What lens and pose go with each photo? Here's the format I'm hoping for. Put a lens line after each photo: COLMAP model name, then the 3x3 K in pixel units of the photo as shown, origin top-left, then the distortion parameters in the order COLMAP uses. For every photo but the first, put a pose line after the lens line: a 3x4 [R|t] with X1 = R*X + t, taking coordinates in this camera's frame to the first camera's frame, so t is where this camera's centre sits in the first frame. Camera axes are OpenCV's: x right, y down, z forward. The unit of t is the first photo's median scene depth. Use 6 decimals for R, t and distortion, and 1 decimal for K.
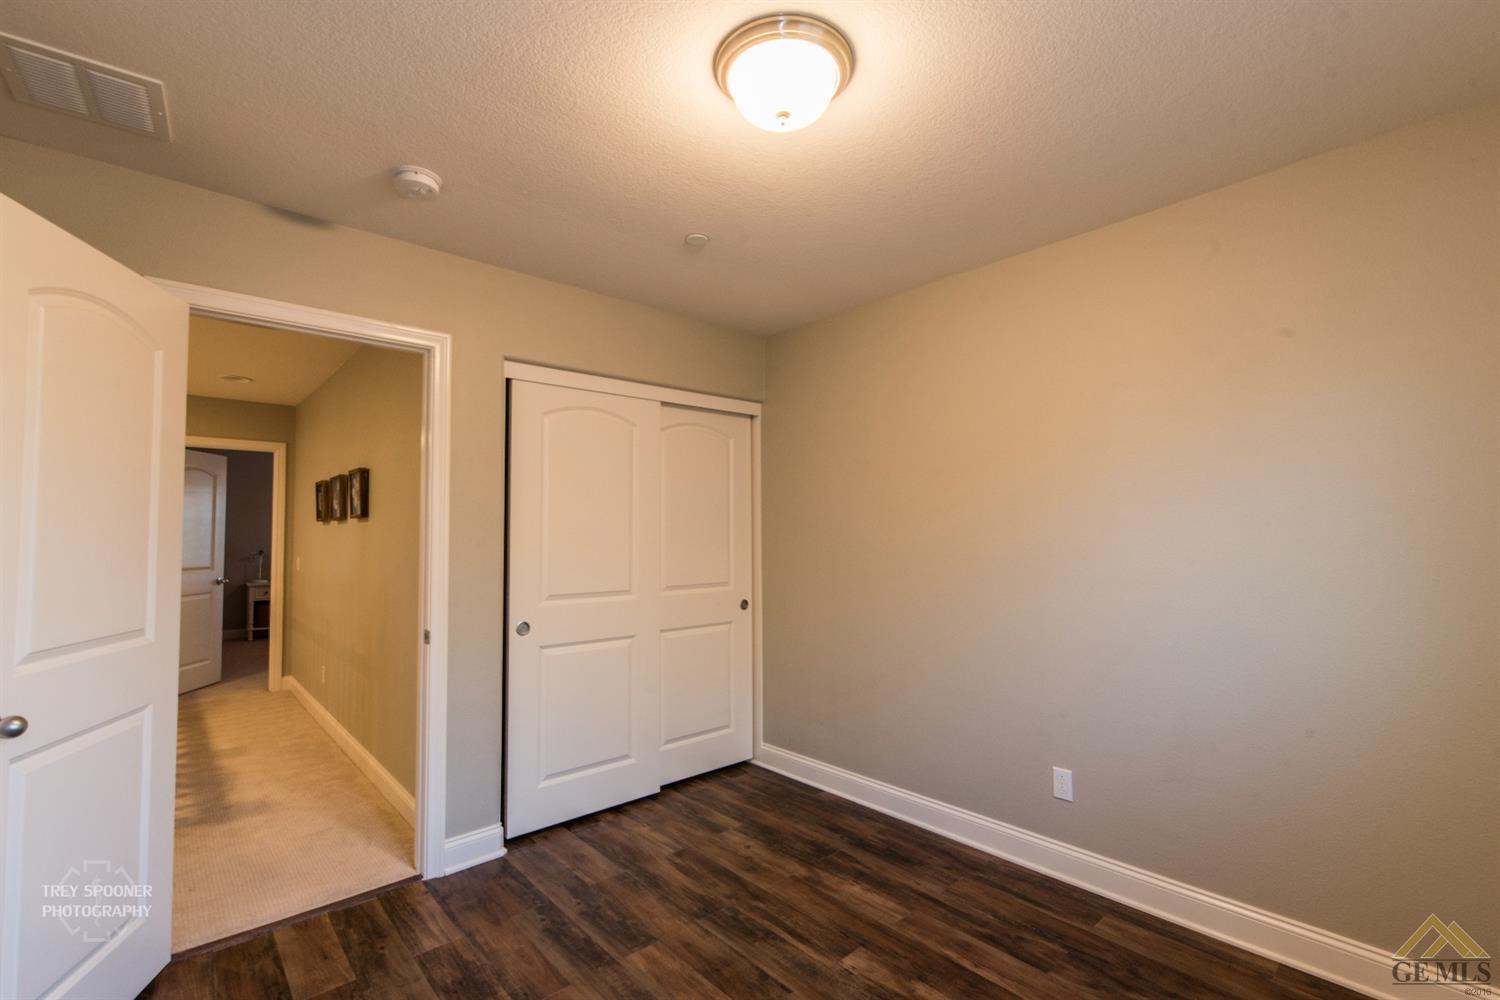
lens RADIAL K [[658.0, 0, 752.2], [0, 658.0, 506.2], [0, 0, 1]] dist [-0.000290, -0.000305]
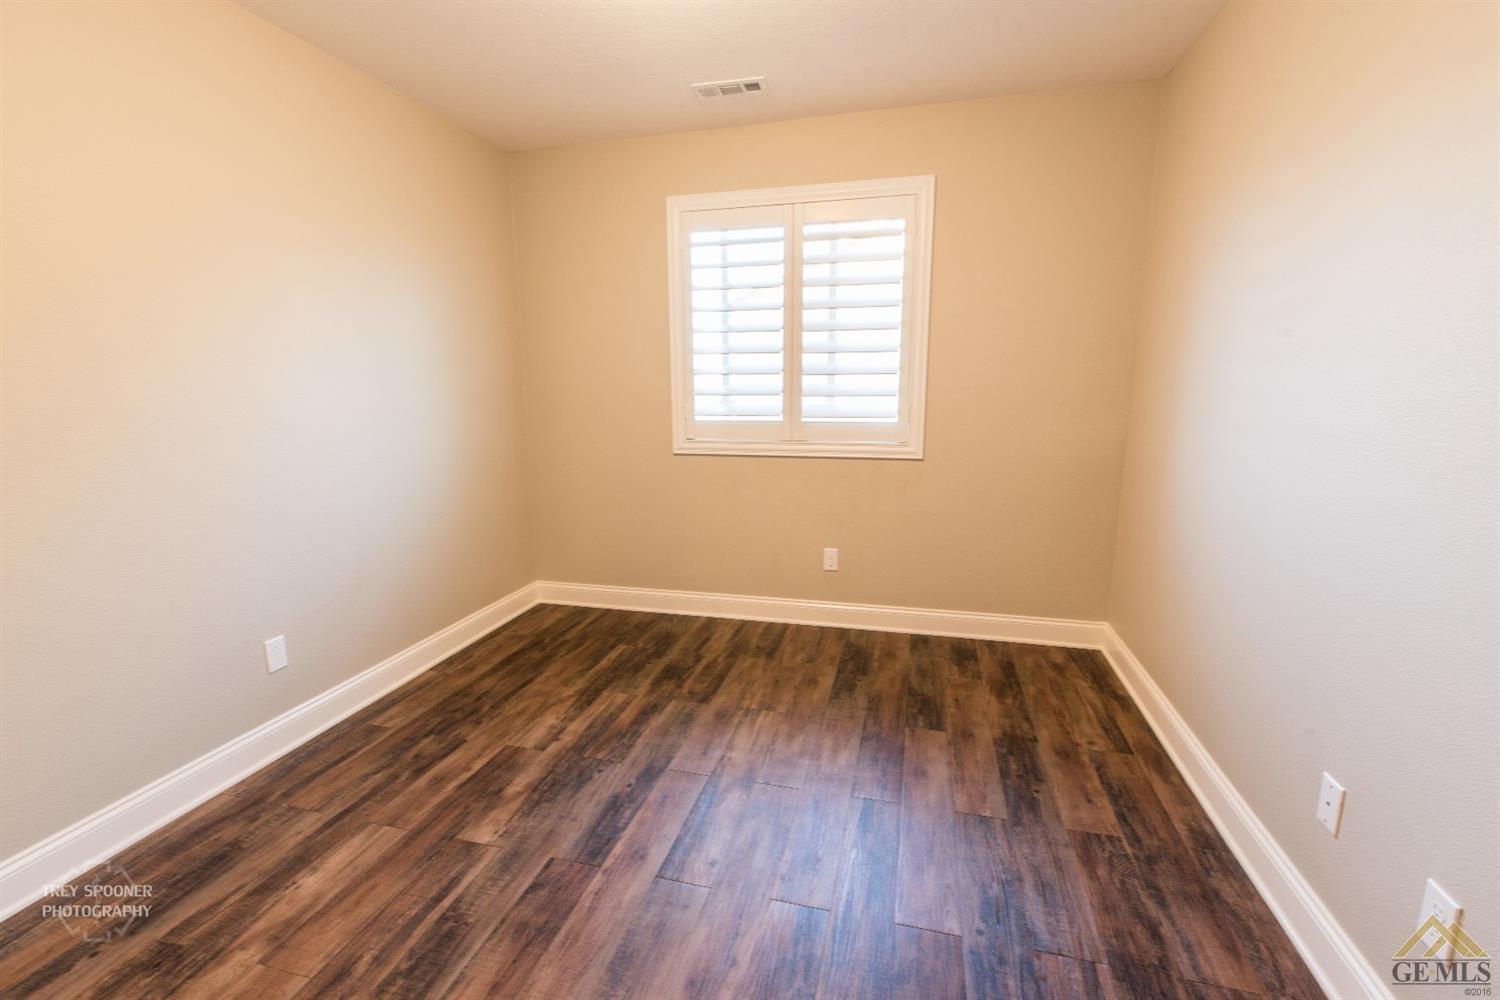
lens RADIAL K [[658.0, 0, 745.5], [0, 658.0, 496.8], [0, 0, 1]] dist [-0.000290, -0.000305]
pose [[-0.546126, -0.139440, 0.826016, -0.685138], [-0.027553, 0.988506, 0.148653, 0.060224], [-0.837250, 0.058424, -0.543691, 1.062714]]
